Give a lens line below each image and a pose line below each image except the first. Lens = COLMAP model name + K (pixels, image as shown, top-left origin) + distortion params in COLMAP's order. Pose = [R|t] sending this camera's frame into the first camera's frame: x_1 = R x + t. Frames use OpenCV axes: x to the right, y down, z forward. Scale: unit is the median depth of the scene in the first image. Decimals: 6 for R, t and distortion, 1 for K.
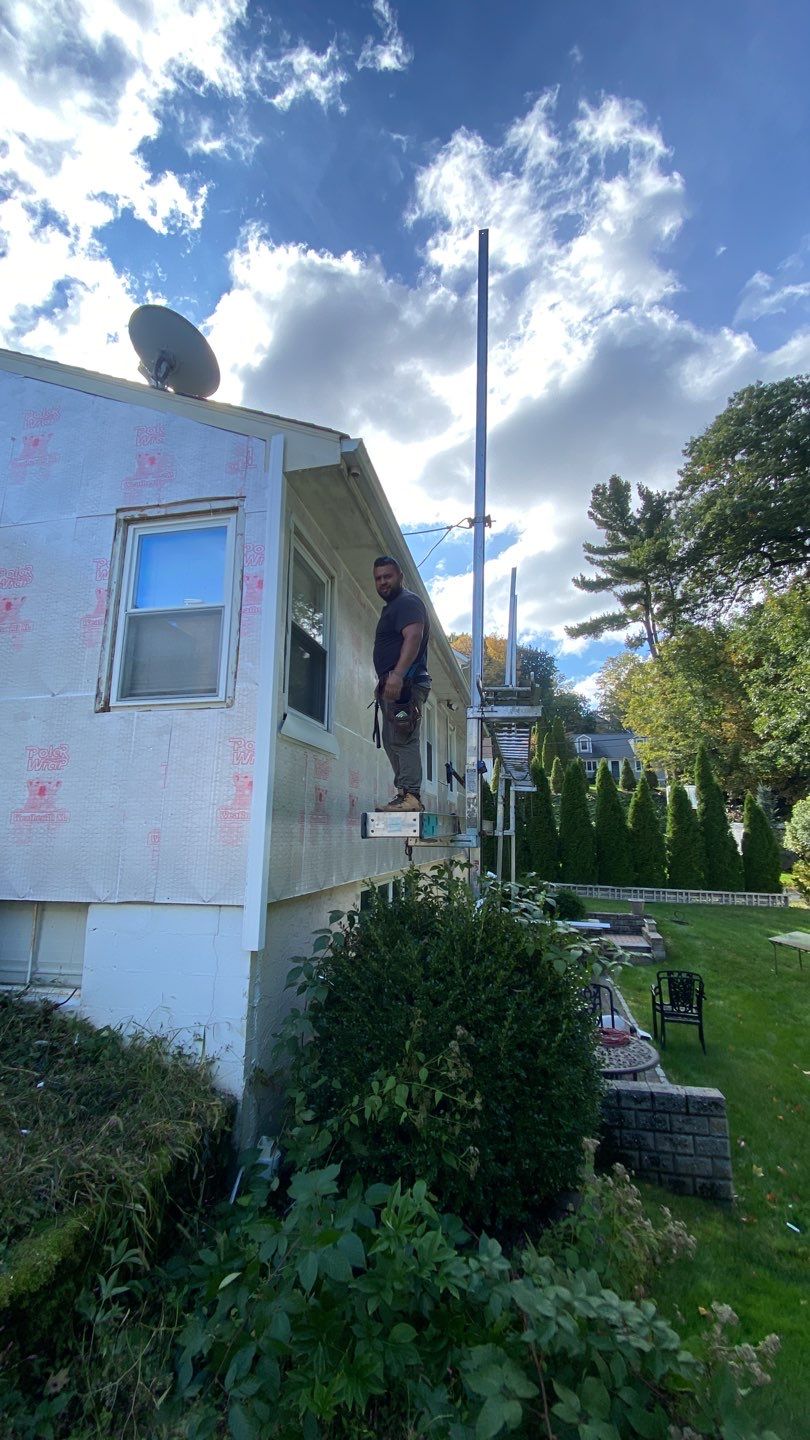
lens RADIAL K [[589.8, 0, 410.8], [0, 589.8, 717.1], [0, 0, 1]] dist [0.028266, -0.022742]
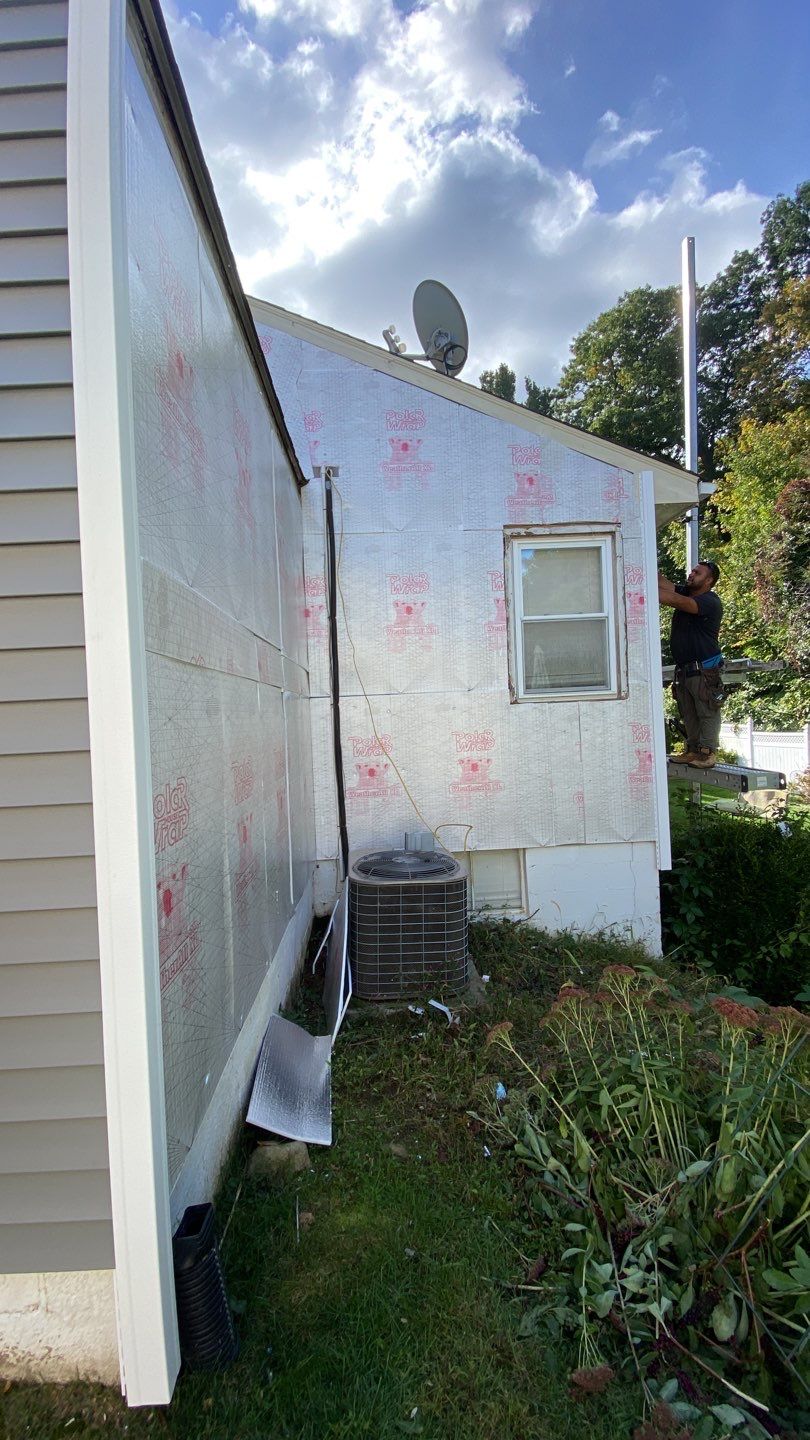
lens RADIAL K [[630.8, 0, 364.0], [0, 630.8, 722.9], [0, 0, 1]] dist [0.094882, -0.052901]
pose [[0.960272, -0.049006, 0.274729, -1.122680], [-0.004741, 0.981453, 0.191644, -0.209411], [-0.279025, -0.185333, 0.942230, -0.174346]]
